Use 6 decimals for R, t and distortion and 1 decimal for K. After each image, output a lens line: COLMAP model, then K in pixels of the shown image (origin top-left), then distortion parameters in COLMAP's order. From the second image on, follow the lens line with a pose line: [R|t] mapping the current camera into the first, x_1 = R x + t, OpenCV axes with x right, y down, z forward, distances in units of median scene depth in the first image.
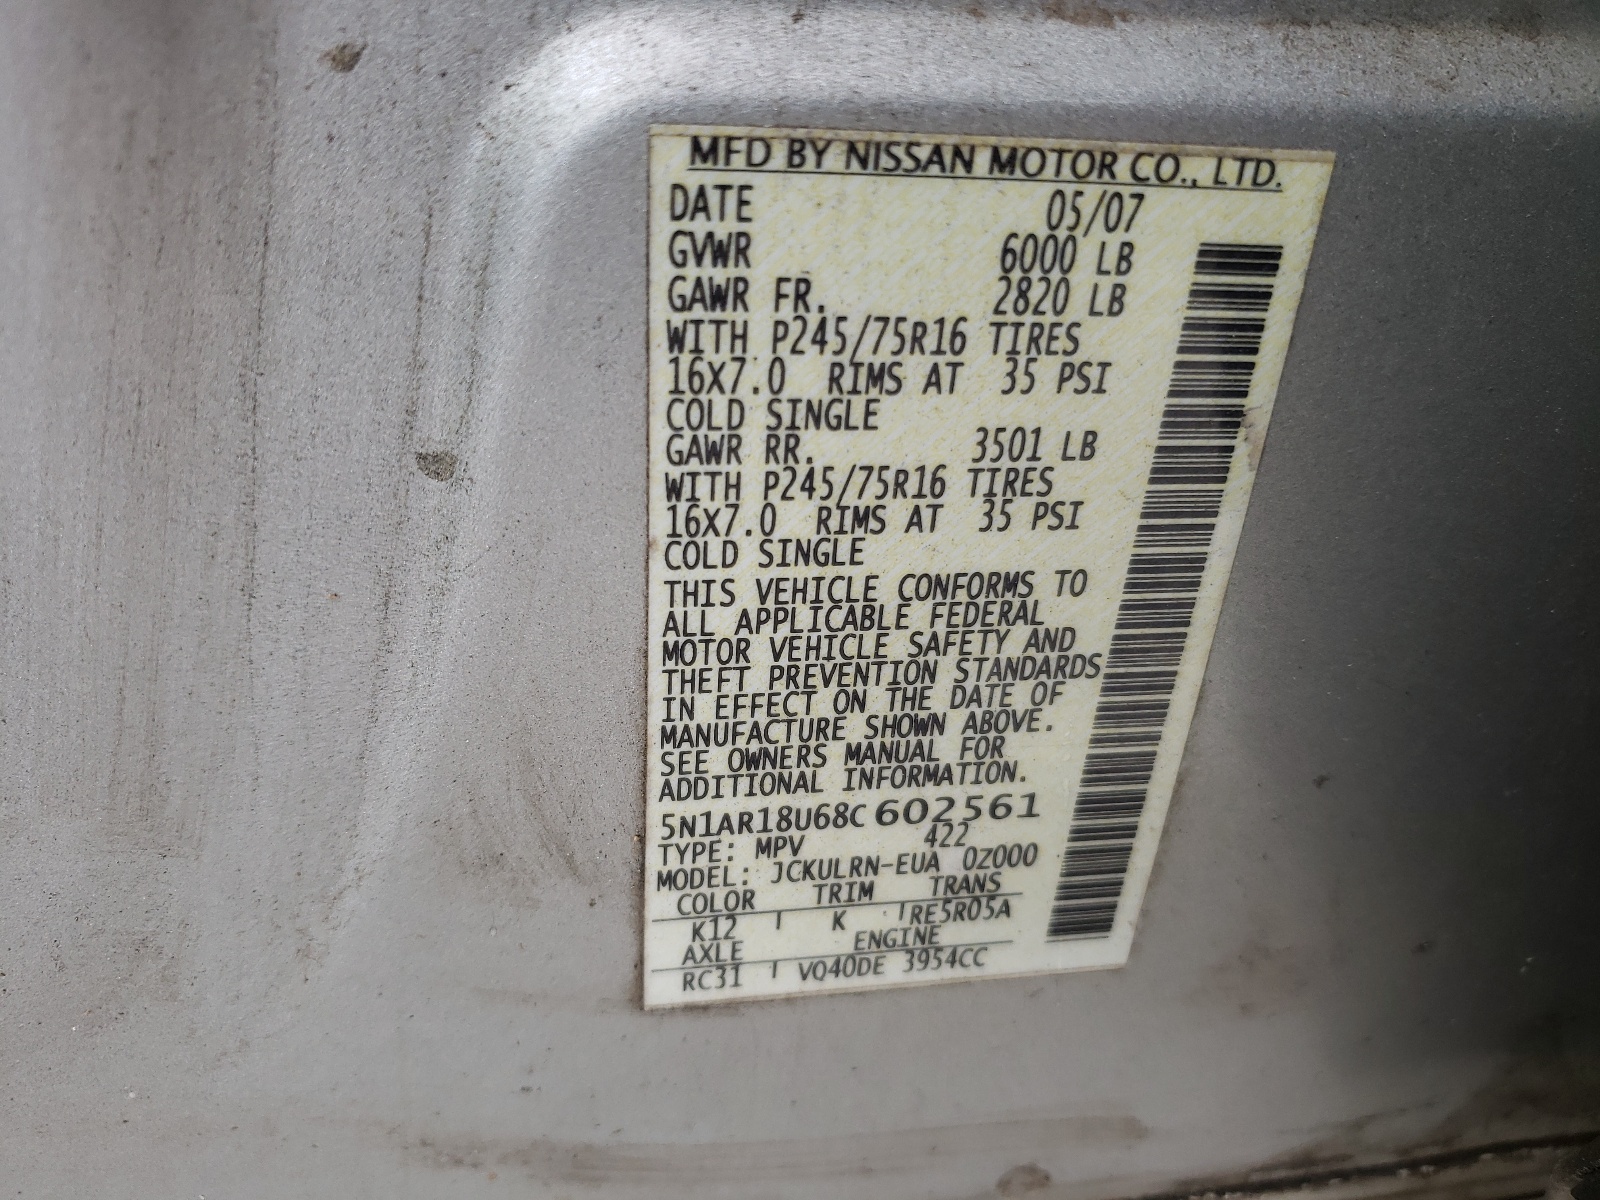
lens RADIAL K [[1203.3, 0, 801.6], [0, 1203.3, 600.3], [0, 0, 1]] dist [-0.004594, -0.000658]
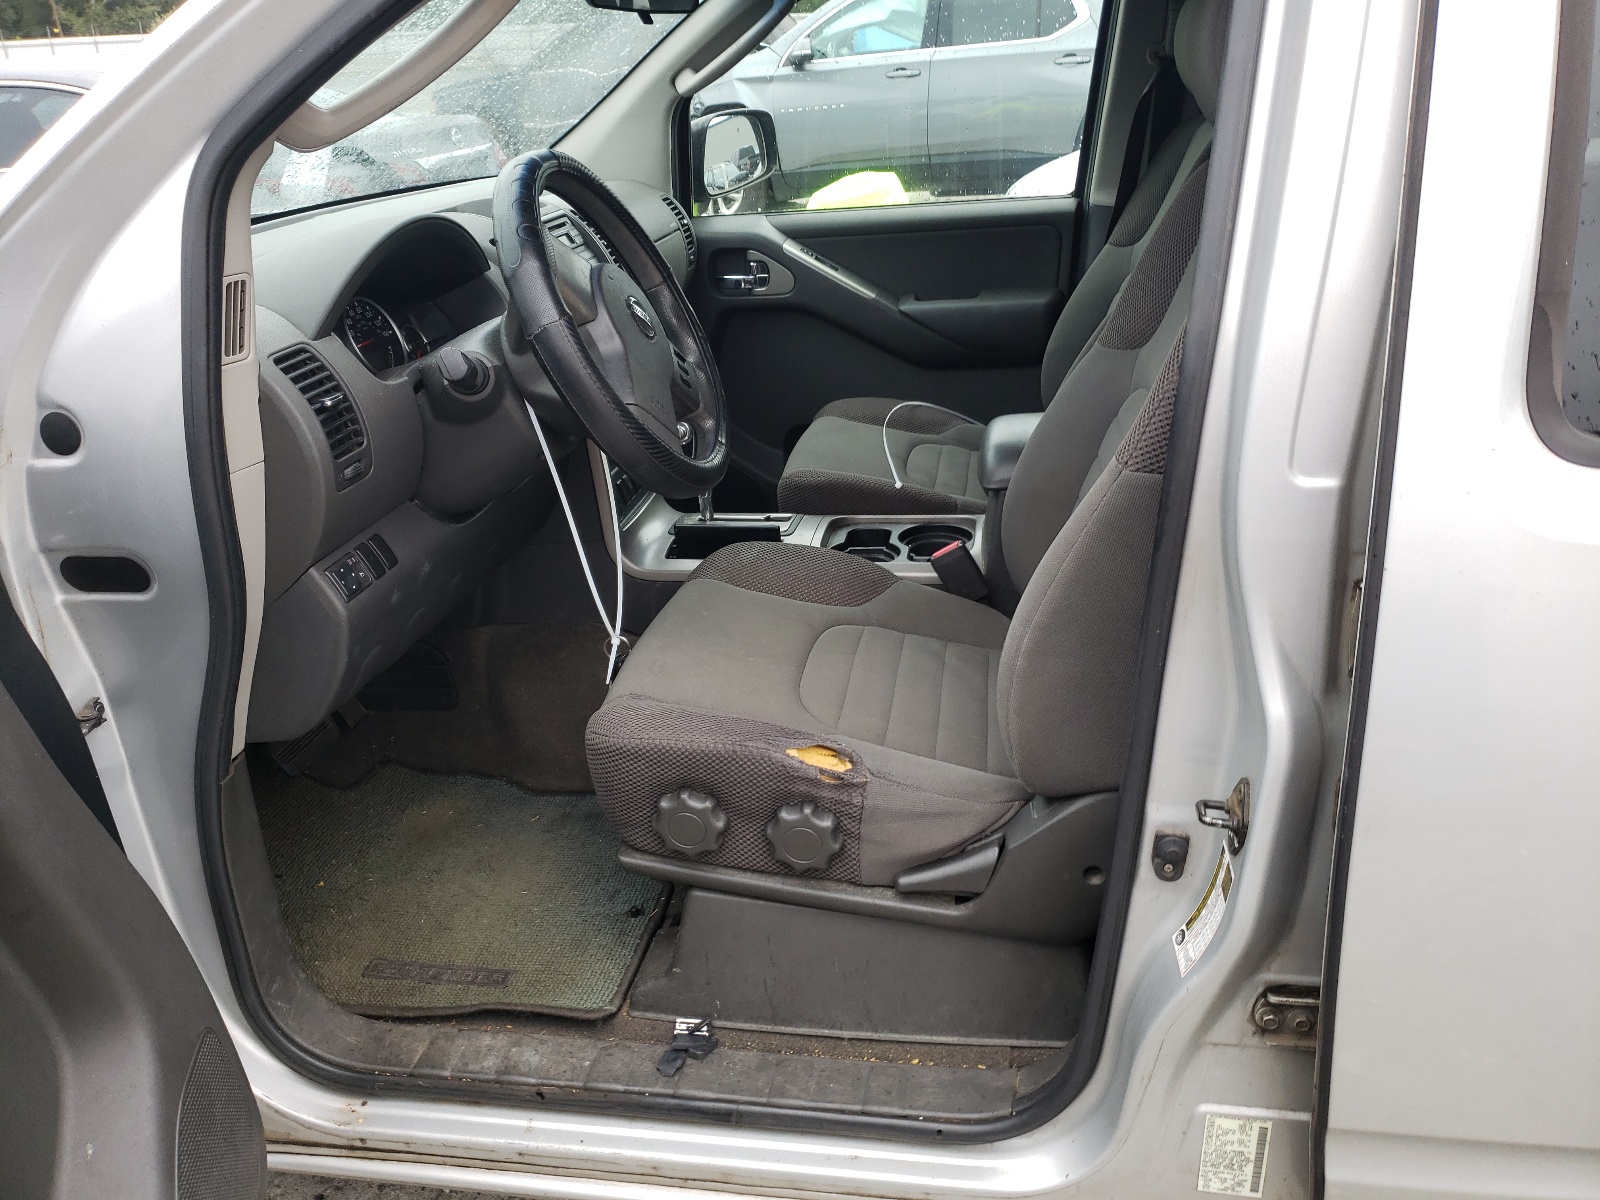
lens RADIAL K [[1203.3, 0, 799.2], [0, 1203.3, 600.4], [0, 0, 1]] dist [-0.004594, -0.000658]
pose [[0.932724, 0.036997, -0.358688, 0.147985], [-0.080944, 0.990819, -0.108287, -2.948521], [0.351389, 0.130036, 0.927155, -9.374362]]
